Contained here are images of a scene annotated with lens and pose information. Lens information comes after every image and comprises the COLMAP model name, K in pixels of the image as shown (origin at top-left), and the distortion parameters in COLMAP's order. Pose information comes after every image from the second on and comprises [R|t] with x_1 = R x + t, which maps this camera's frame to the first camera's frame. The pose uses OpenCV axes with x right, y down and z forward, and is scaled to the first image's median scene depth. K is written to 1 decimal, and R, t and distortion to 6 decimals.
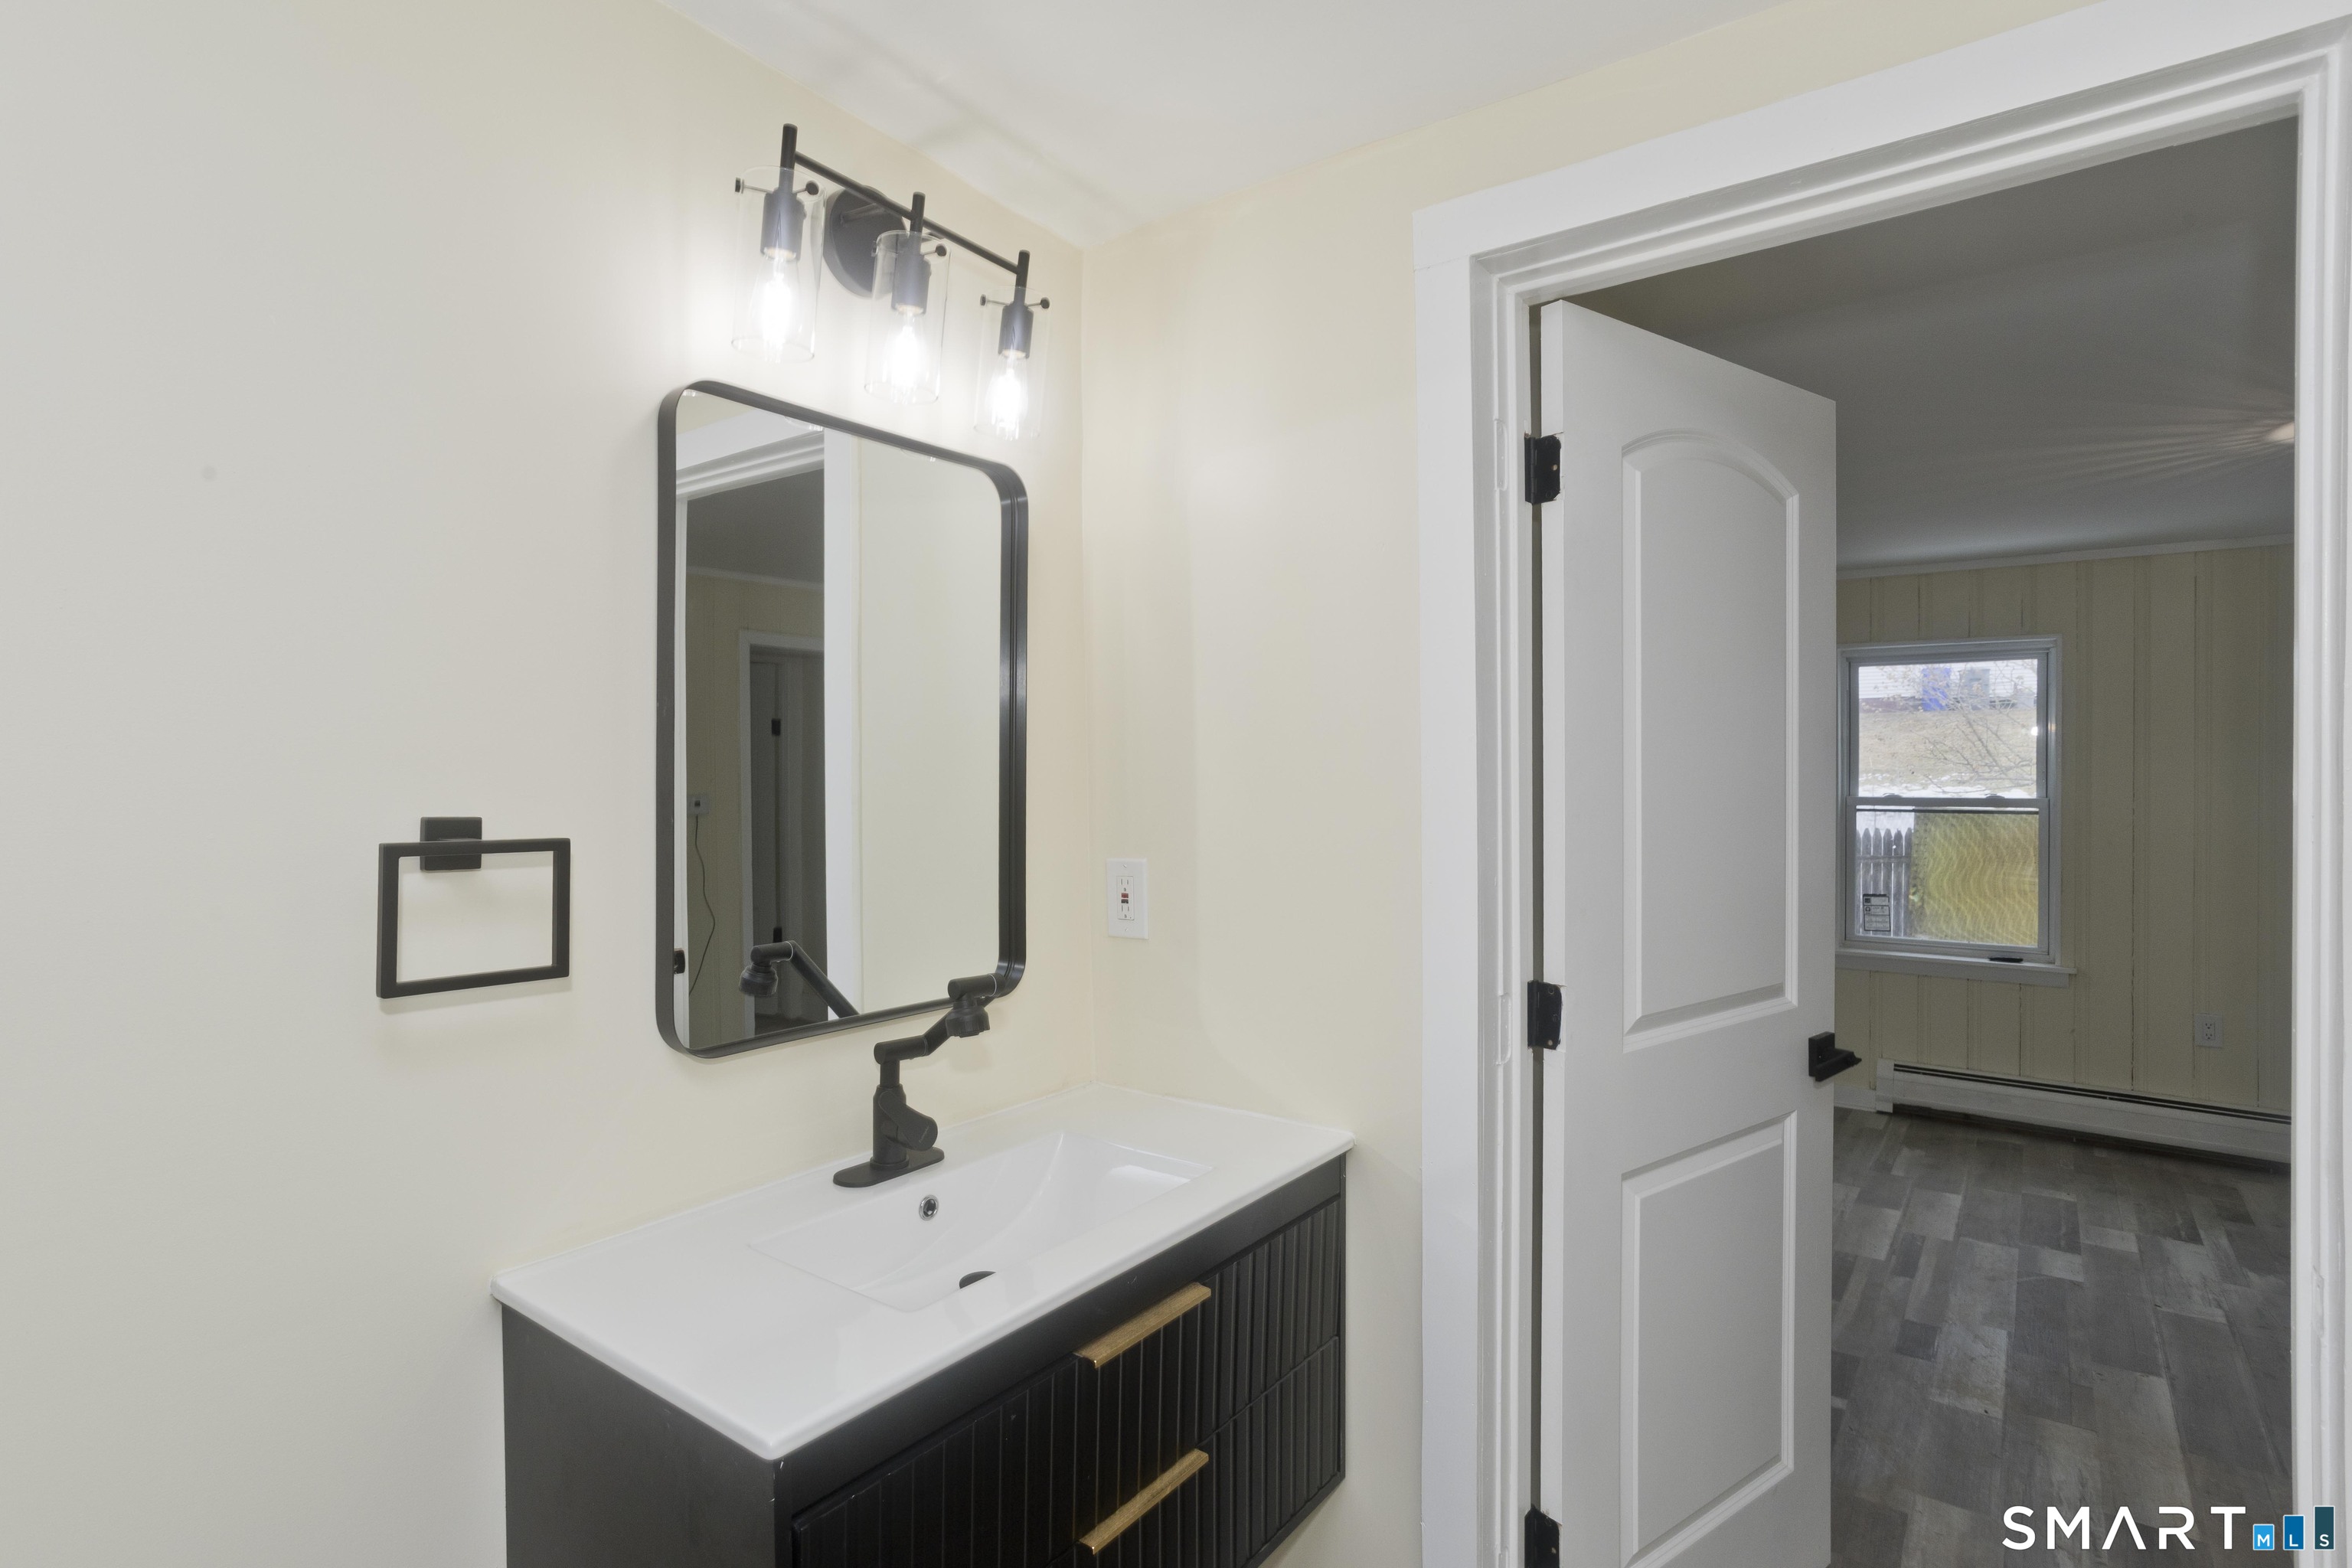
lens RADIAL K [[1167.9, 0, 1180.2], [0, 1167.9, 772.1], [0, 0, 1]] dist [-0.053622, 0.027124]
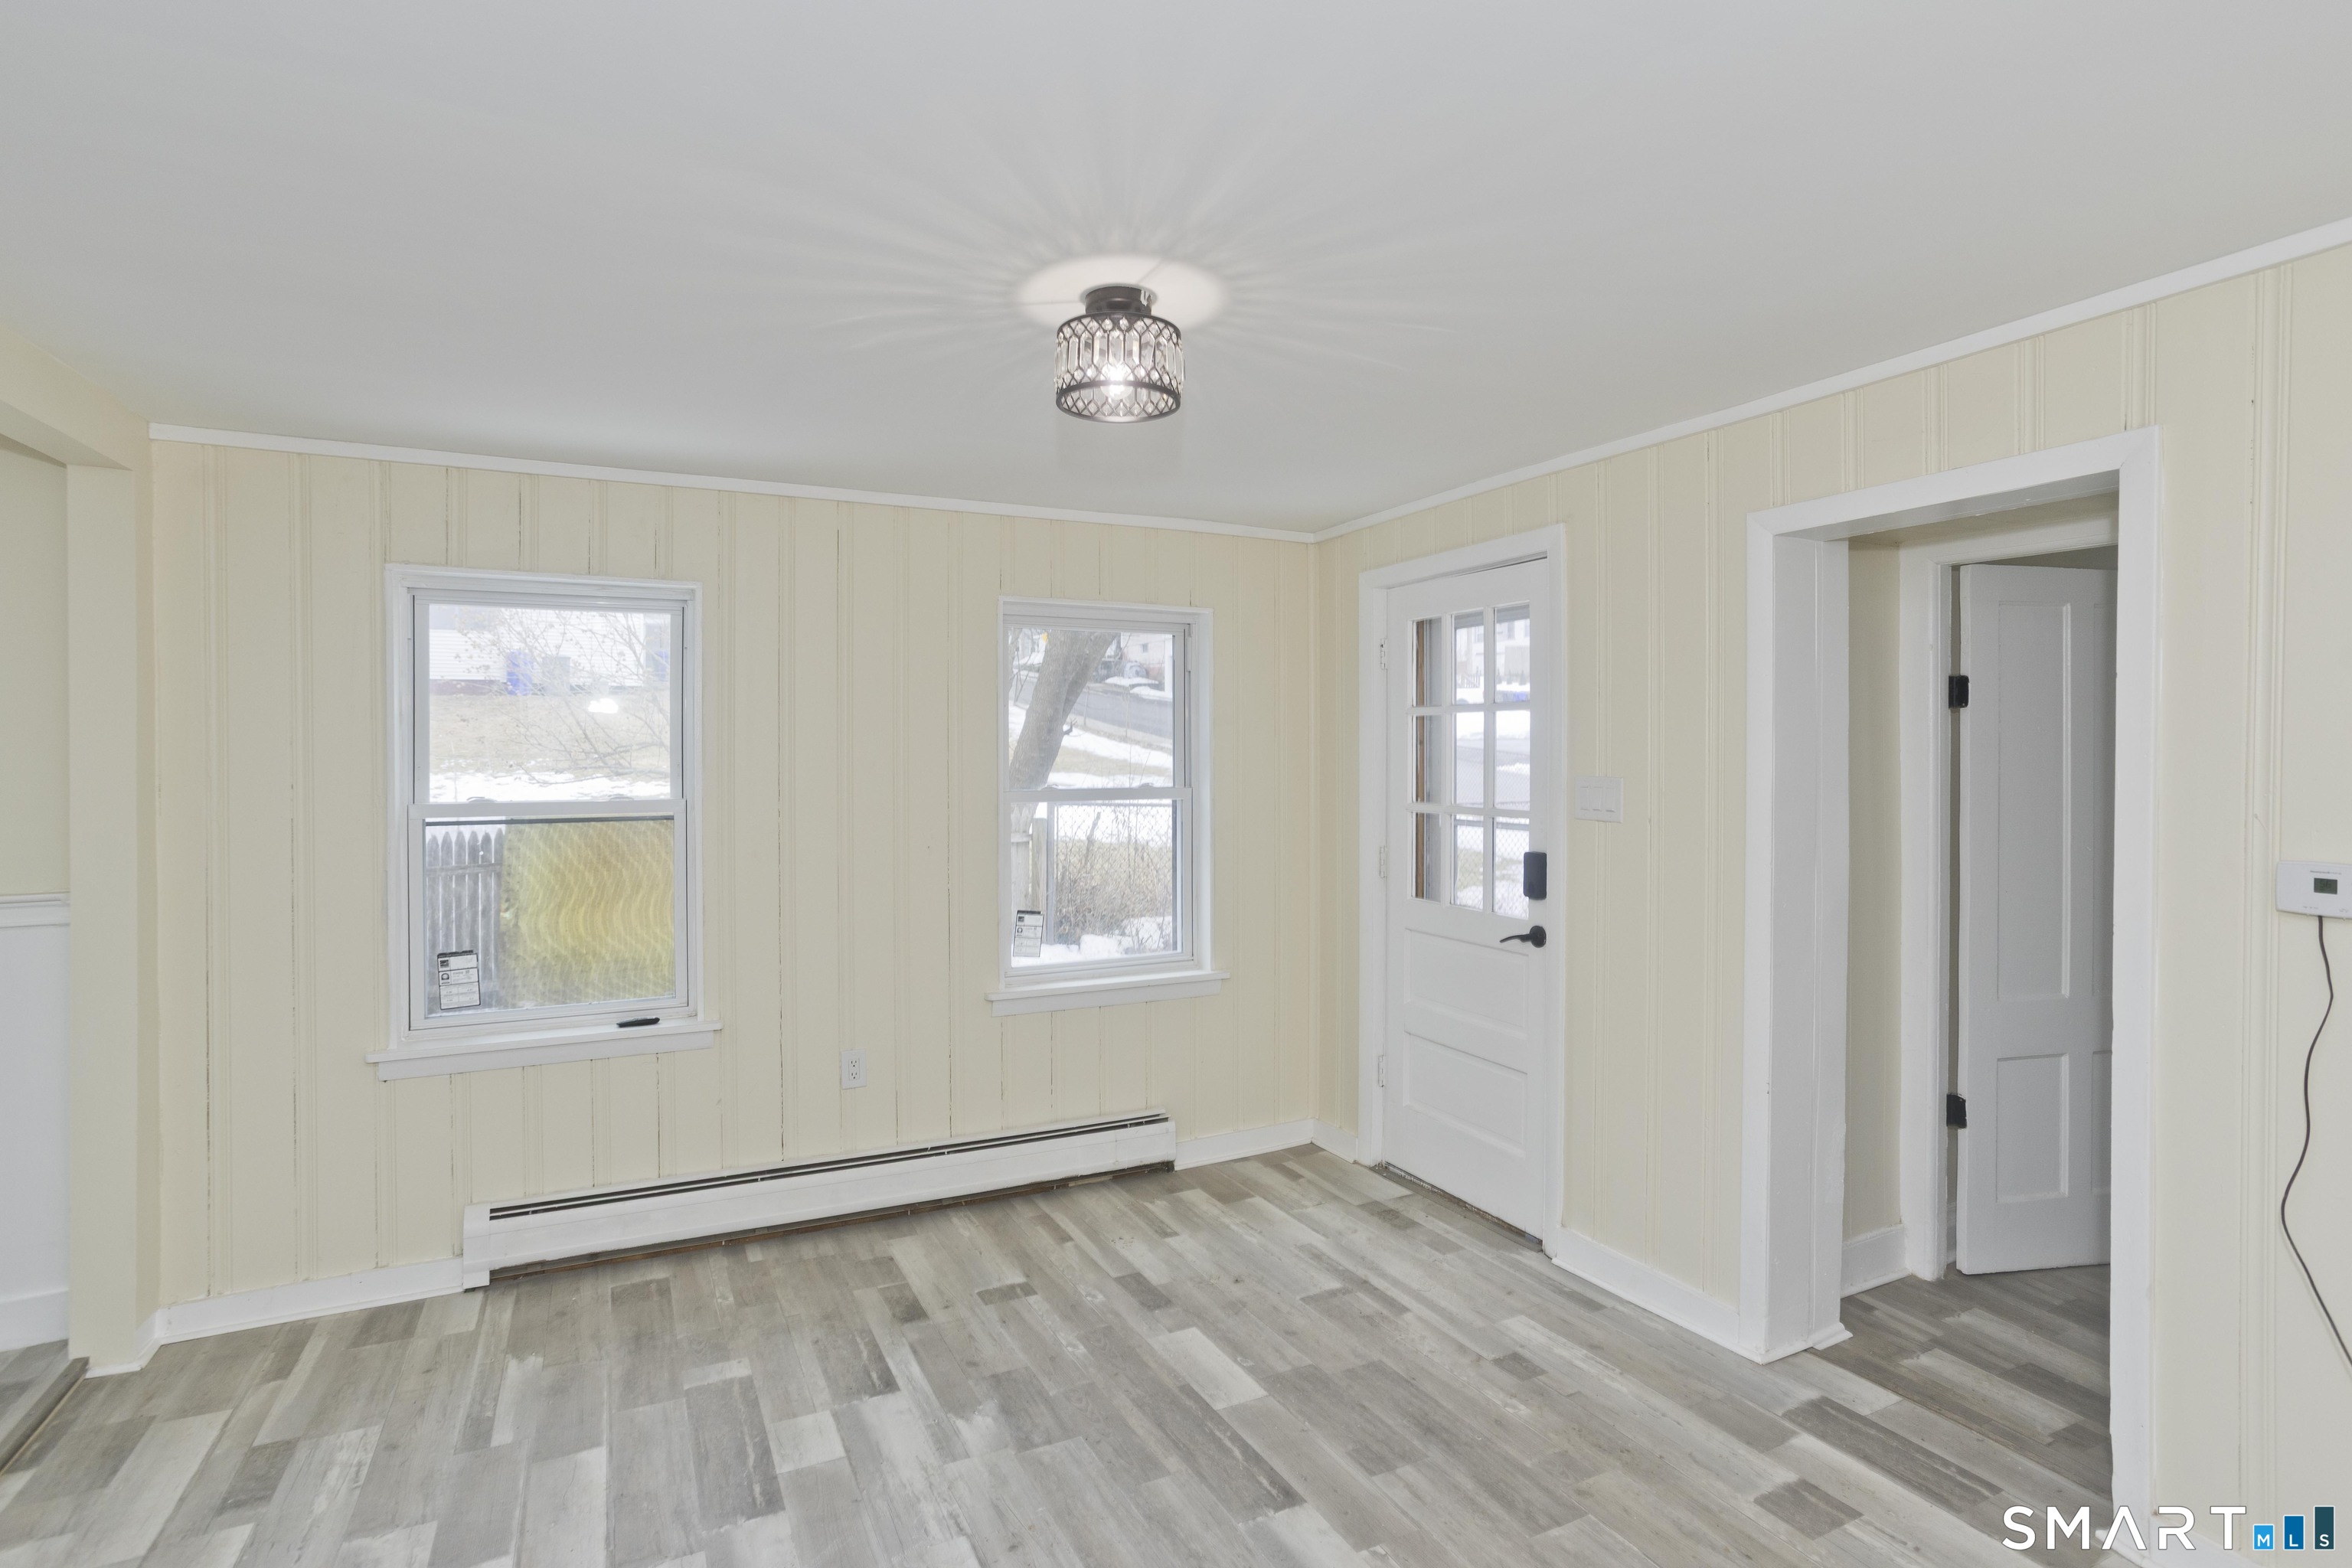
lens RADIAL K [[1158.6, 0, 1173.2], [0, 1158.6, 746.8], [0, 0, 1]] dist [-0.061118, 0.037200]
pose [[0.450164, -0.000862, 0.892946, 0.234751], [0.007010, 0.999972, -0.002569, -0.008723], [-0.892918, 0.007416, 0.450157, 0.380703]]
